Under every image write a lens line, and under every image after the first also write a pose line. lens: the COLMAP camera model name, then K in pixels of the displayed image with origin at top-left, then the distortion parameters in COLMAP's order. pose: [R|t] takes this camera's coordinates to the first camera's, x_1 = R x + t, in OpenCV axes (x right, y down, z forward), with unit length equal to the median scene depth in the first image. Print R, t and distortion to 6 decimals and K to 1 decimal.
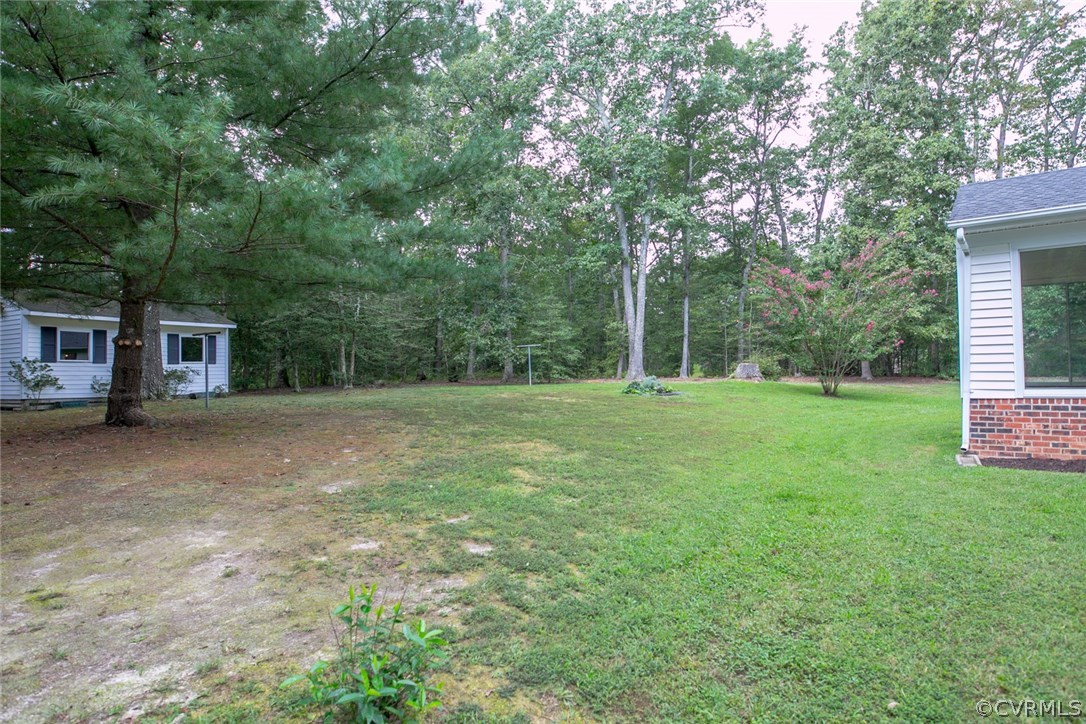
lens RADIAL K [[626.9, 0, 543.0], [0, 626.9, 362.0], [0, 0, 1]] dist [-0.023702, 0.003165]
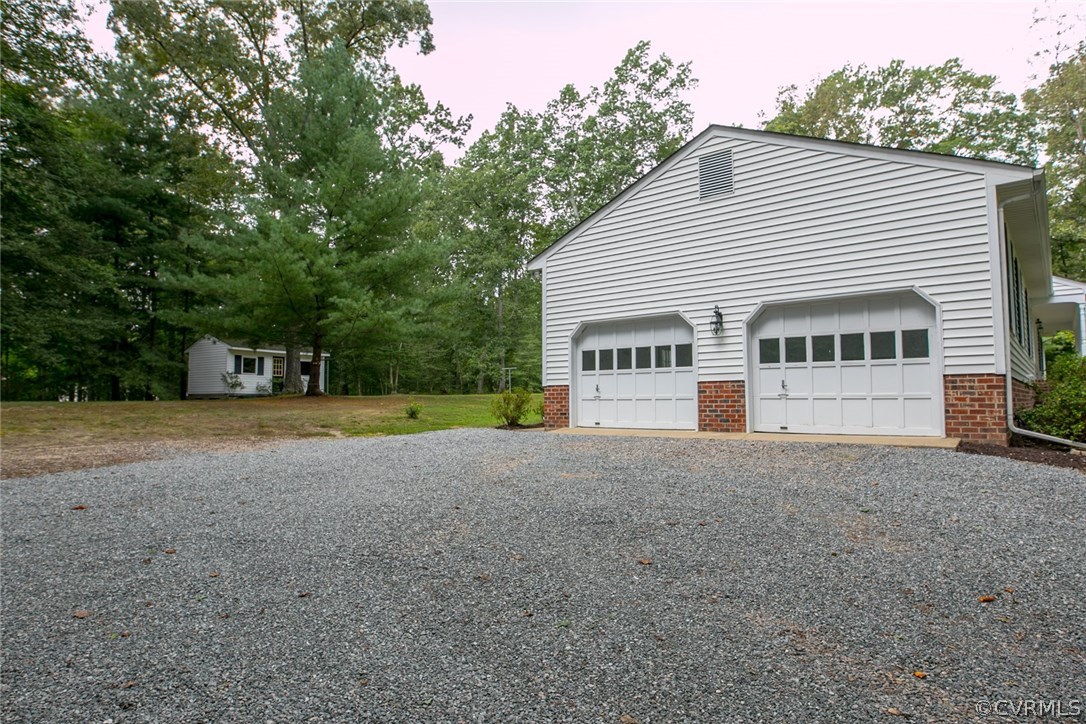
lens RADIAL K [[626.9, 0, 543.0], [0, 626.9, 362.0], [0, 0, 1]] dist [-0.023702, 0.003165]
pose [[0.998707, 0.008706, -0.050091, 0.160786], [-0.010723, 0.999137, -0.040139, 0.022262], [0.049698, 0.040624, 0.997938, -0.626579]]
